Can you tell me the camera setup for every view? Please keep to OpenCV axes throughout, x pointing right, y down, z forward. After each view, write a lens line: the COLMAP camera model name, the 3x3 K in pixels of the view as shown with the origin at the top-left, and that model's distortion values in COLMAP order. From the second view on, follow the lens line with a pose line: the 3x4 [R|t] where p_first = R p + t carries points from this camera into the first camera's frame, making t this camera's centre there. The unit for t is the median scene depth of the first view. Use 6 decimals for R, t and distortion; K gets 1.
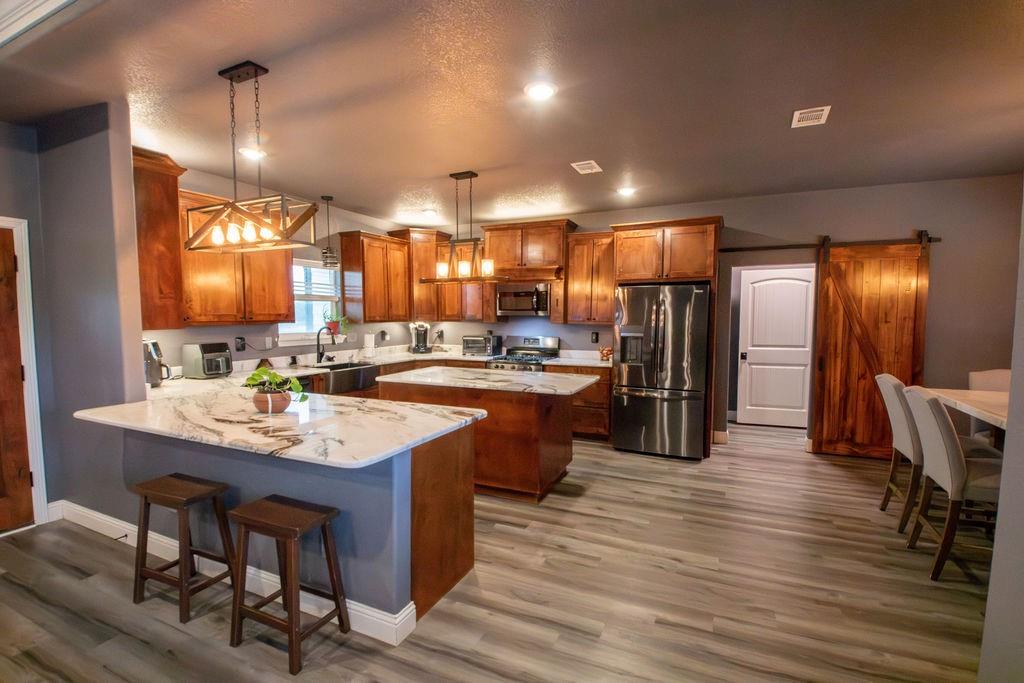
lens RADIAL K [[477.9, 0, 508.5], [0, 477.9, 344.4], [0, 0, 1]] dist [-0.000407, -0.000056]
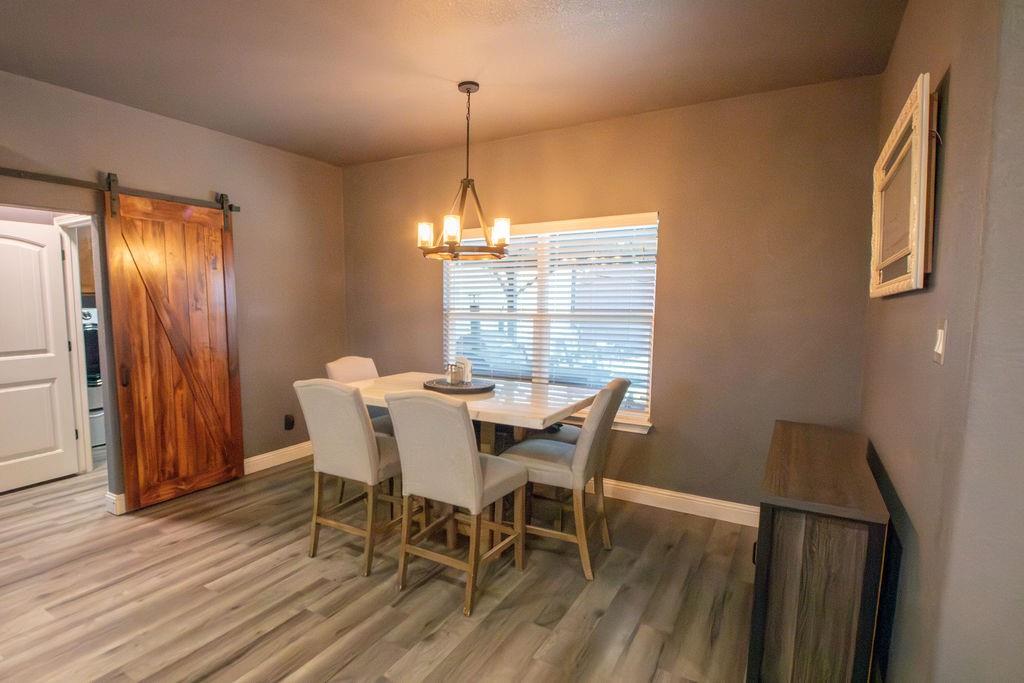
lens RADIAL K [[533.2, 0, 469.5], [0, 533.2, 361.5], [0, 0, 1]] dist [-0.006923, -0.000876]
pose [[0.113900, -0.117205, 0.986554, 0.002473], [0.056054, 0.992193, 0.111403, -0.033496], [-0.991910, 0.042611, 0.119581, 0.463146]]
